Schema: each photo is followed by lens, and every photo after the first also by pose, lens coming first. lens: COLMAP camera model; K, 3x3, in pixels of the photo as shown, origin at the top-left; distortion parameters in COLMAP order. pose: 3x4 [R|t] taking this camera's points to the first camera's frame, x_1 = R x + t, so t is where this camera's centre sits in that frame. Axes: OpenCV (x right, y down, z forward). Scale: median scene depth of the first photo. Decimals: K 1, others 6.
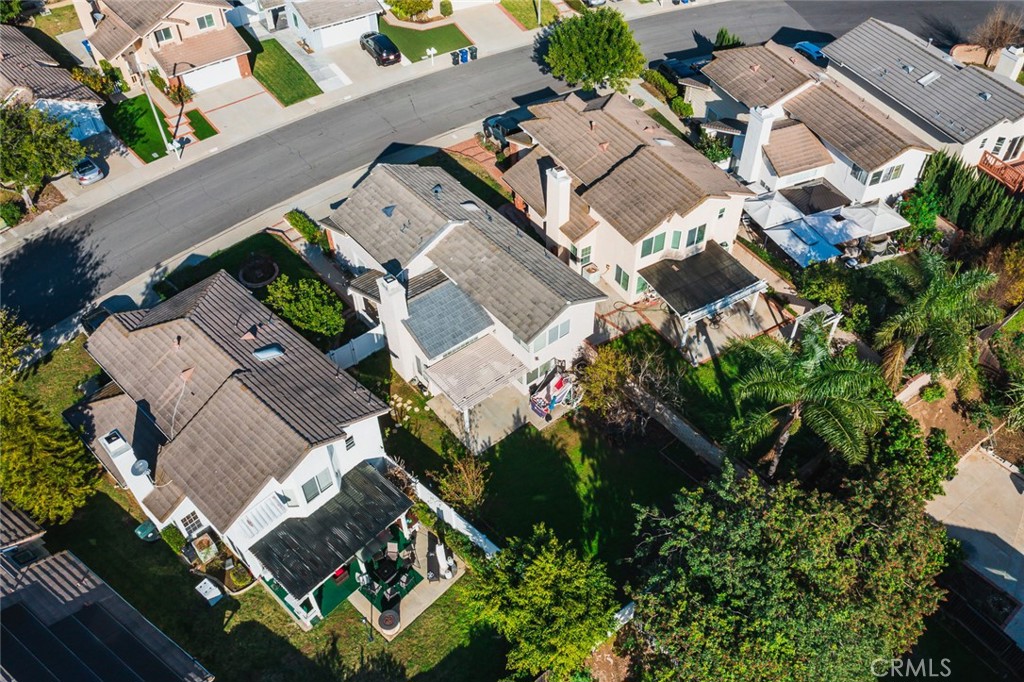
lens RADIAL K [[811.8, 0, 512.0], [0, 811.8, 341.0], [0, 0, 1]] dist [-0.009423, 0.003685]
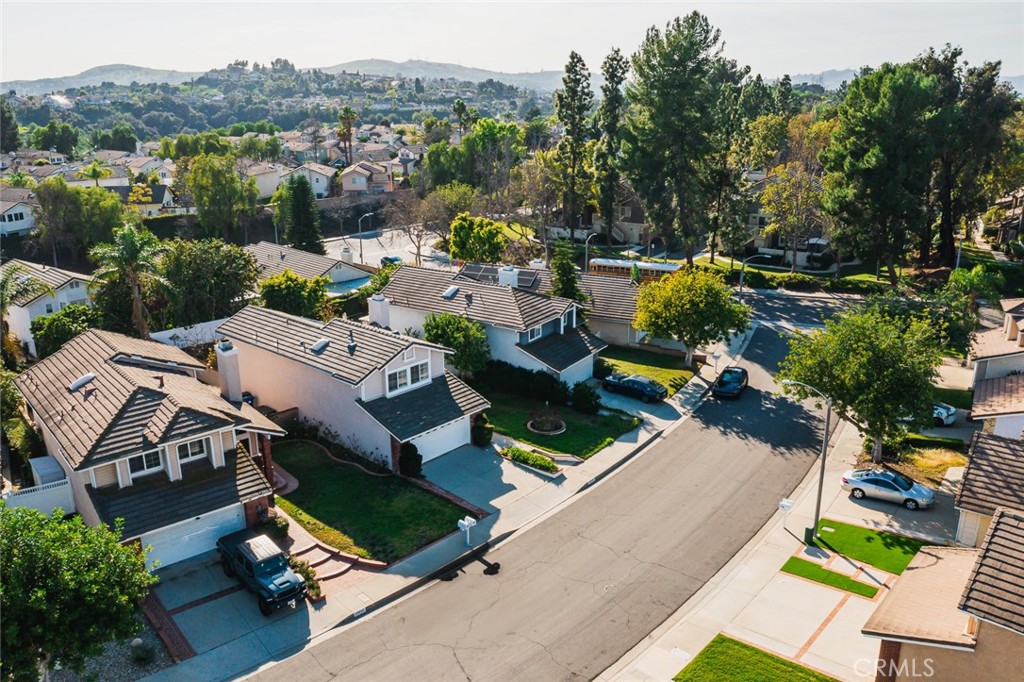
lens RADIAL K [[811.8, 0, 512.0], [0, 811.8, 341.0], [0, 0, 1]] dist [-0.009423, 0.003685]
pose [[-0.984494, 0.073935, -0.159074, -0.118602], [-0.109057, 0.452305, 0.885171, -1.038410], [0.137395, 0.888794, -0.437228, 1.364280]]
